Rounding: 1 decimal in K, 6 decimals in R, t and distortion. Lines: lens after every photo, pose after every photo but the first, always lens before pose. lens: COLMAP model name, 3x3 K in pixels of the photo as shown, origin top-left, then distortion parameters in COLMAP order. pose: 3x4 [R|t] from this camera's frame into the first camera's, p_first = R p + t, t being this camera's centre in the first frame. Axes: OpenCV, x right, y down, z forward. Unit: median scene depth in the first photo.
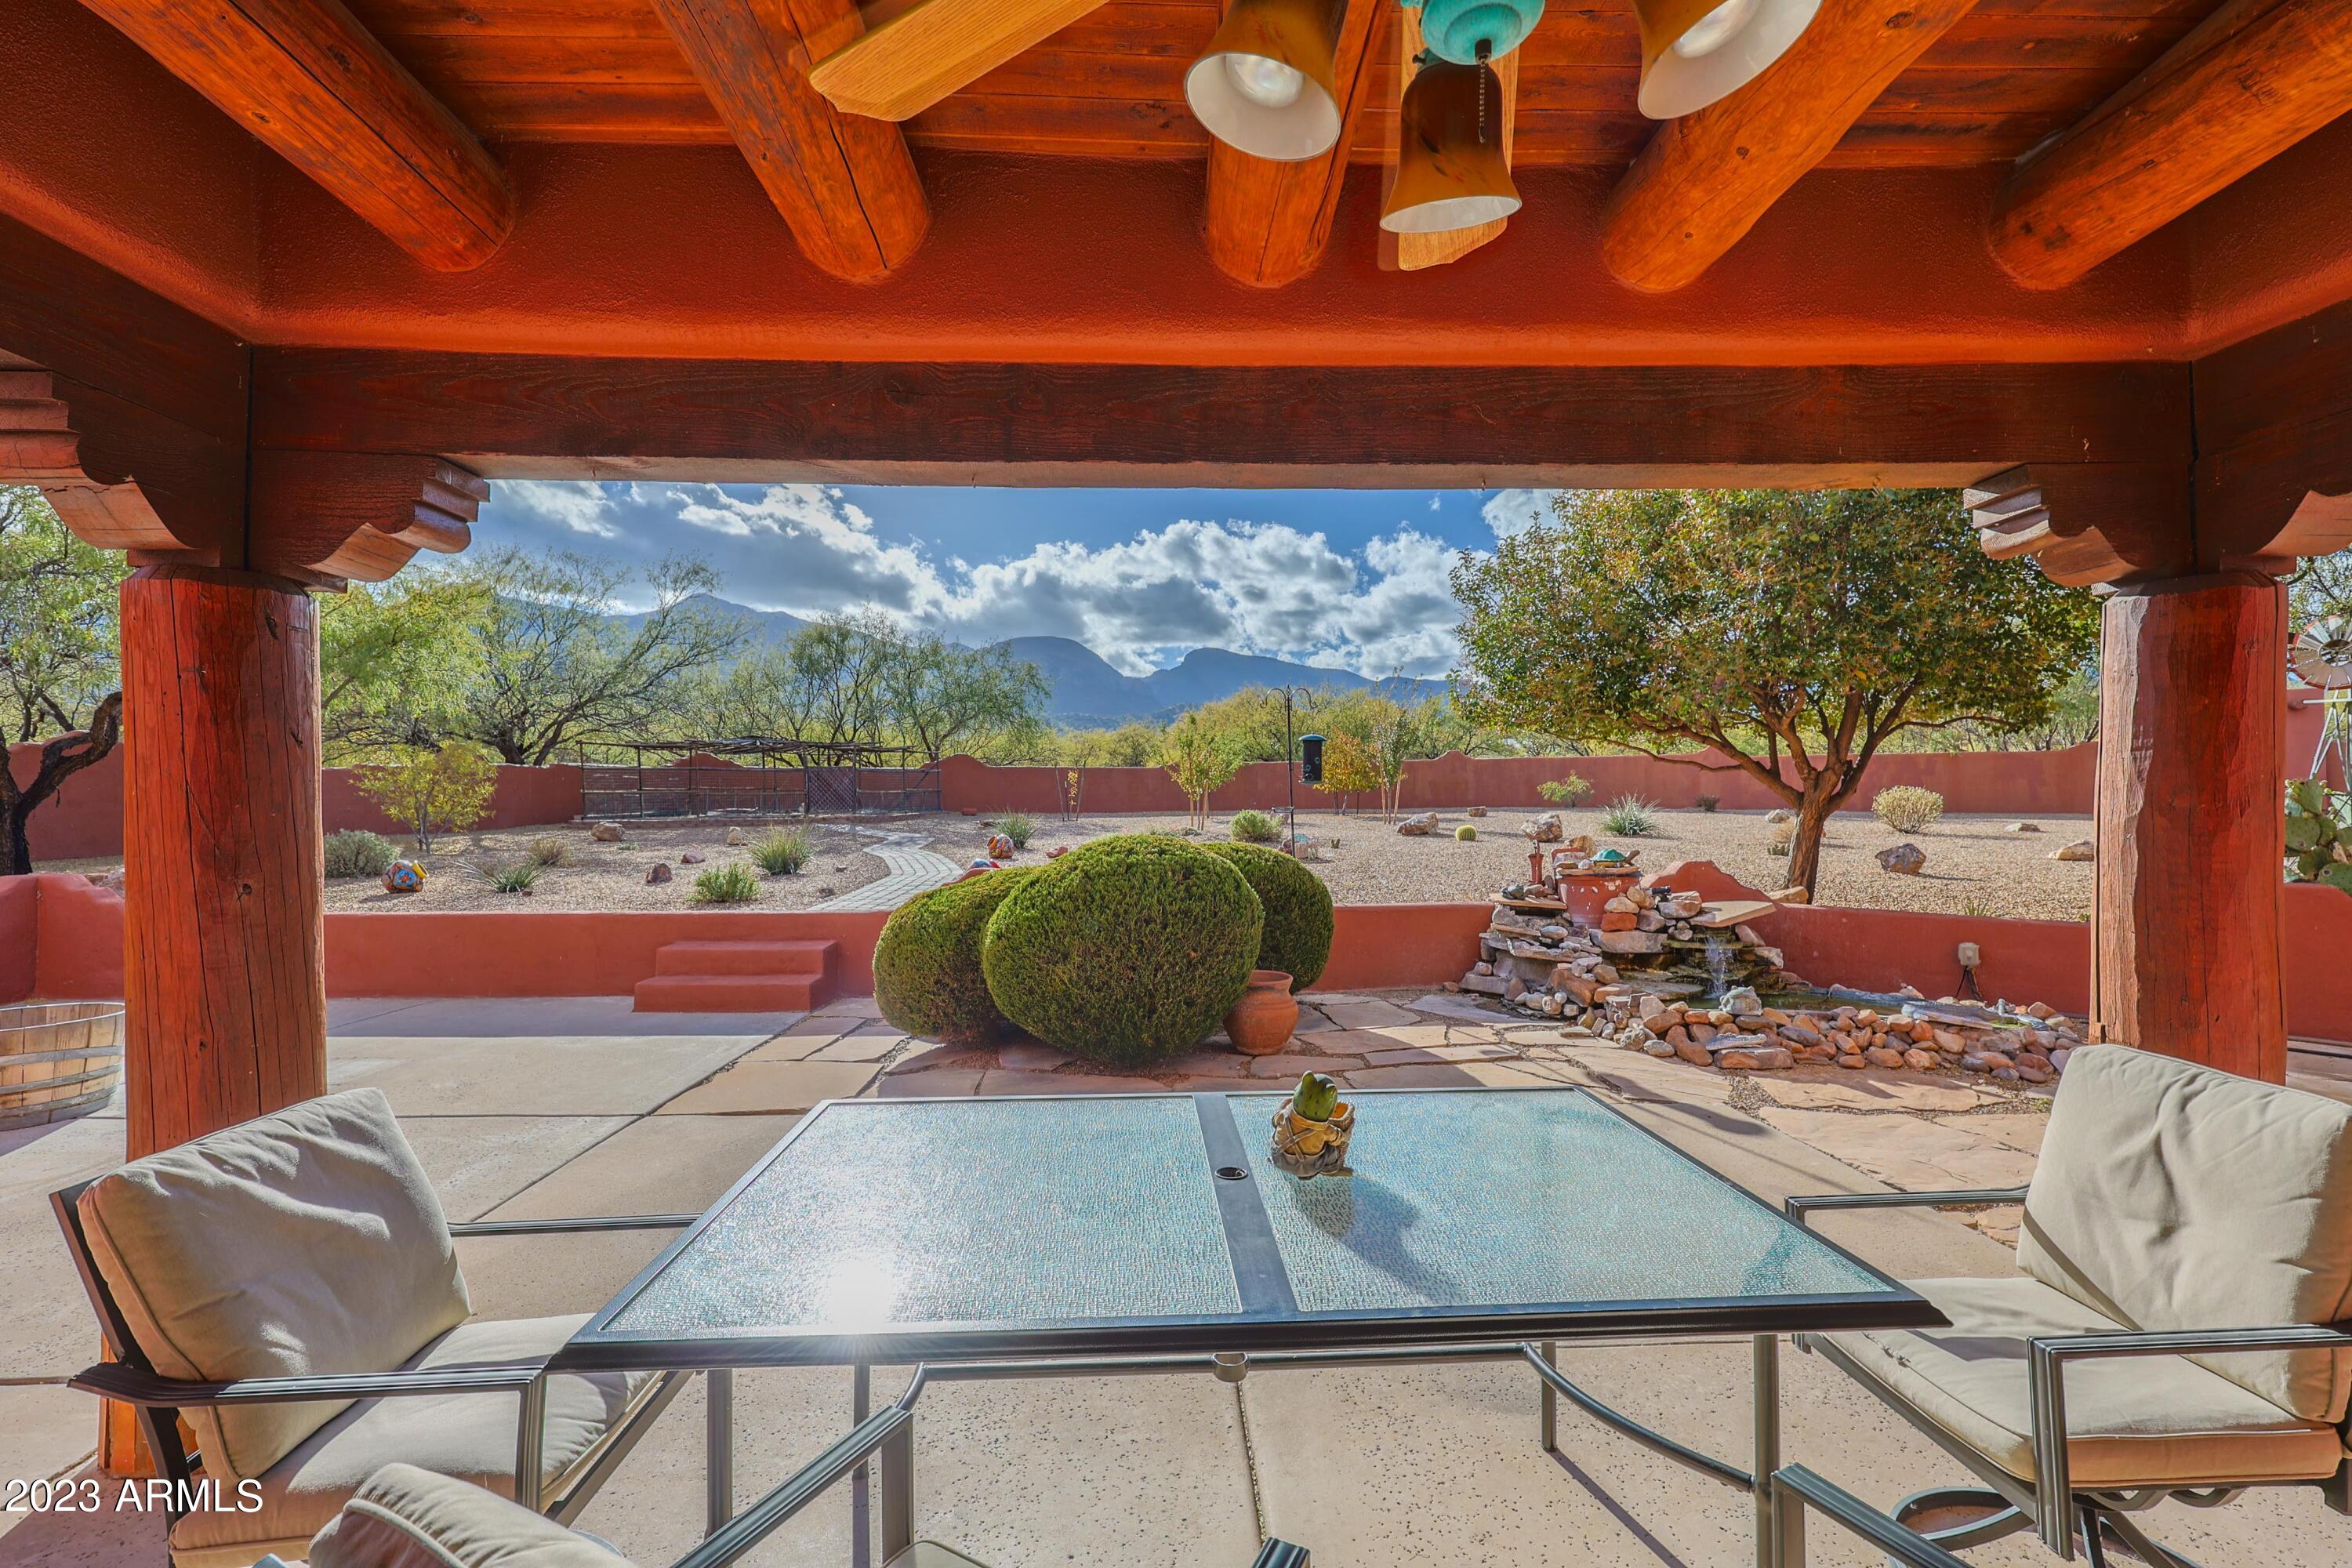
lens RADIAL K [[996.1, 0, 1184.7], [0, 996.1, 783.3], [0, 0, 1]] dist [-0.000818, -0.000331]
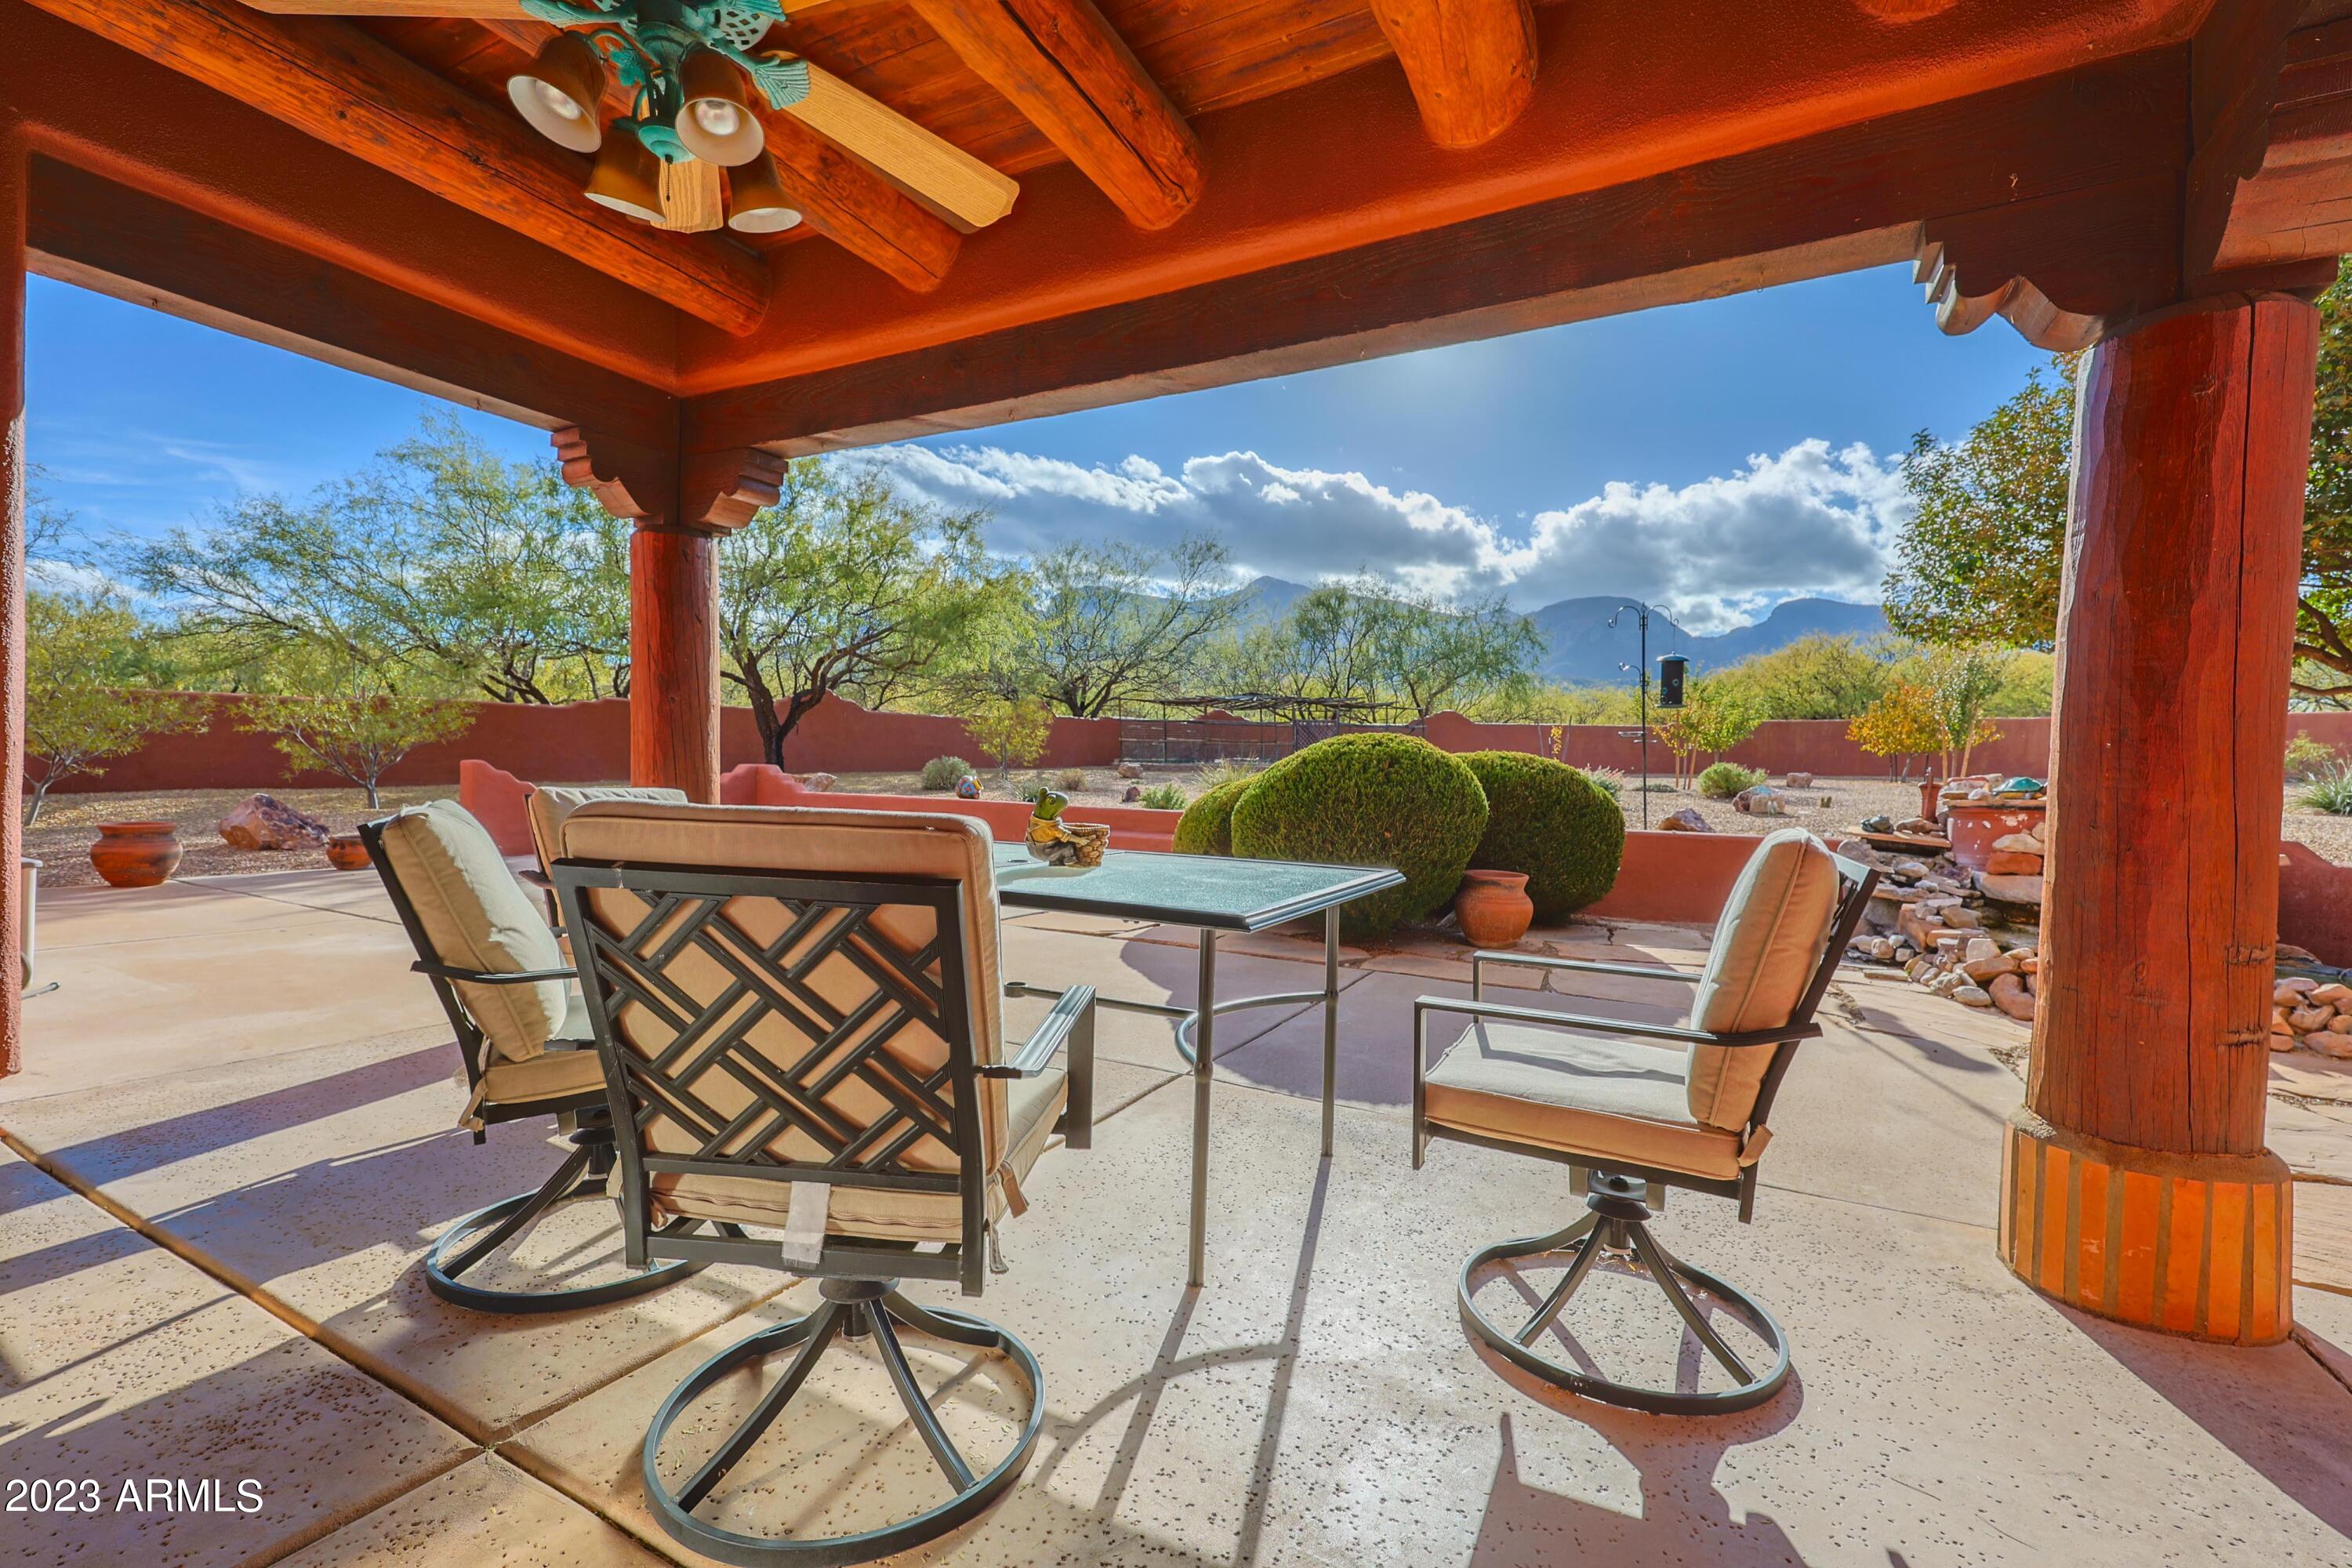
lens RADIAL K [[996.1, 0, 1184.7], [0, 996.1, 783.3], [0, 0, 1]] dist [-0.000818, -0.000331]
pose [[0.867042, 0.034729, -0.497023, 0.244132], [-0.018312, 0.999115, 0.037868, 0.053691], [0.497899, -0.023731, 0.866910, -0.037771]]
